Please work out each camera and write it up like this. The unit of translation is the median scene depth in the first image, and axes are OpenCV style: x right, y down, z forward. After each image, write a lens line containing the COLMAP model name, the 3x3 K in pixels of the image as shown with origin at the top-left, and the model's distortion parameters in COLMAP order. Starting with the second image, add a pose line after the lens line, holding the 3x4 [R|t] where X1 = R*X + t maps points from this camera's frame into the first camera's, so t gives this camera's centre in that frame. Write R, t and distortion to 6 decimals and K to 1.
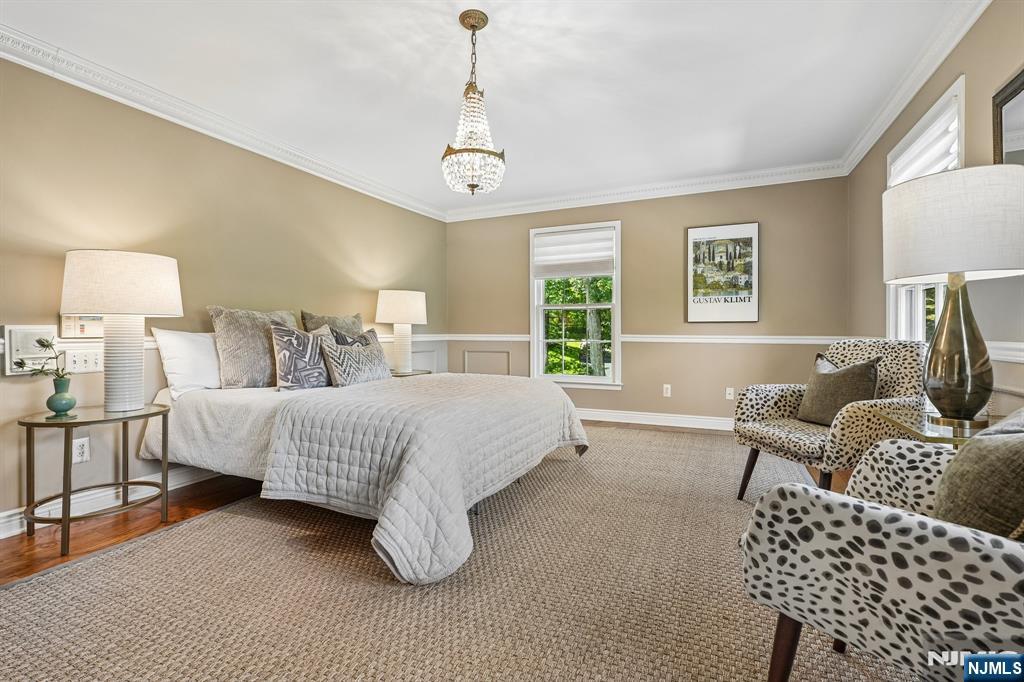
lens RADIAL K [[463.9, 0, 514.6], [0, 463.9, 336.4], [0, 0, 1]] dist [-0.004593, 0.002899]
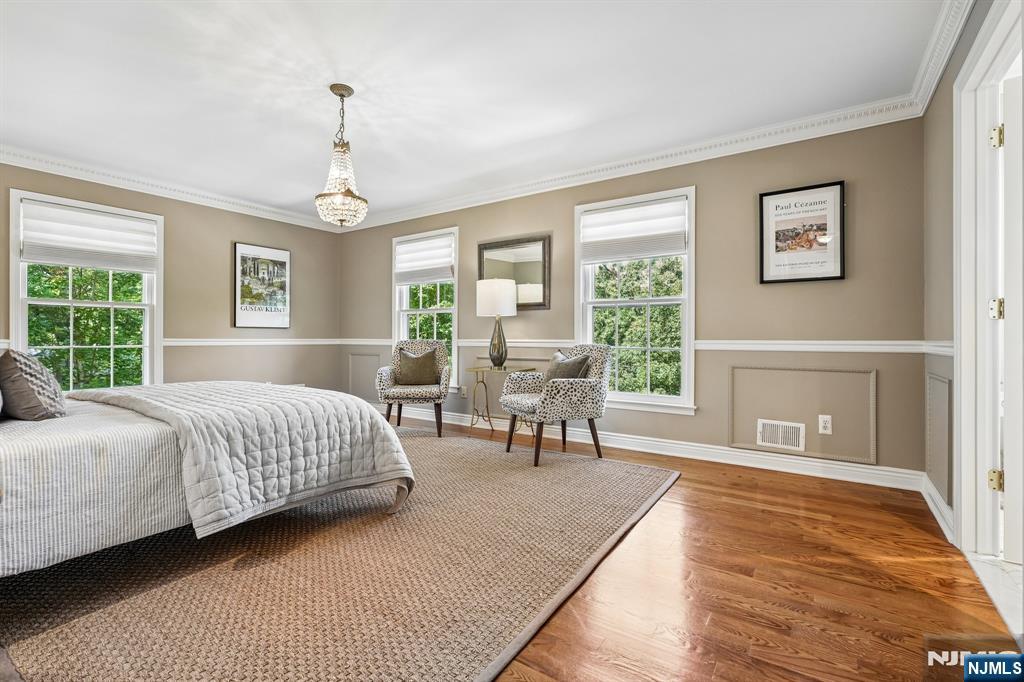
lens RADIAL K [[463.9, 0, 517.4], [0, 463.9, 340.6], [0, 0, 1]] dist [-0.004593, 0.002899]
pose [[0.154945, -0.008353, 0.987888, -0.651498], [0.010266, 0.999924, 0.006844, 0.001408], [-0.987870, 0.009081, 0.155019, 0.168599]]
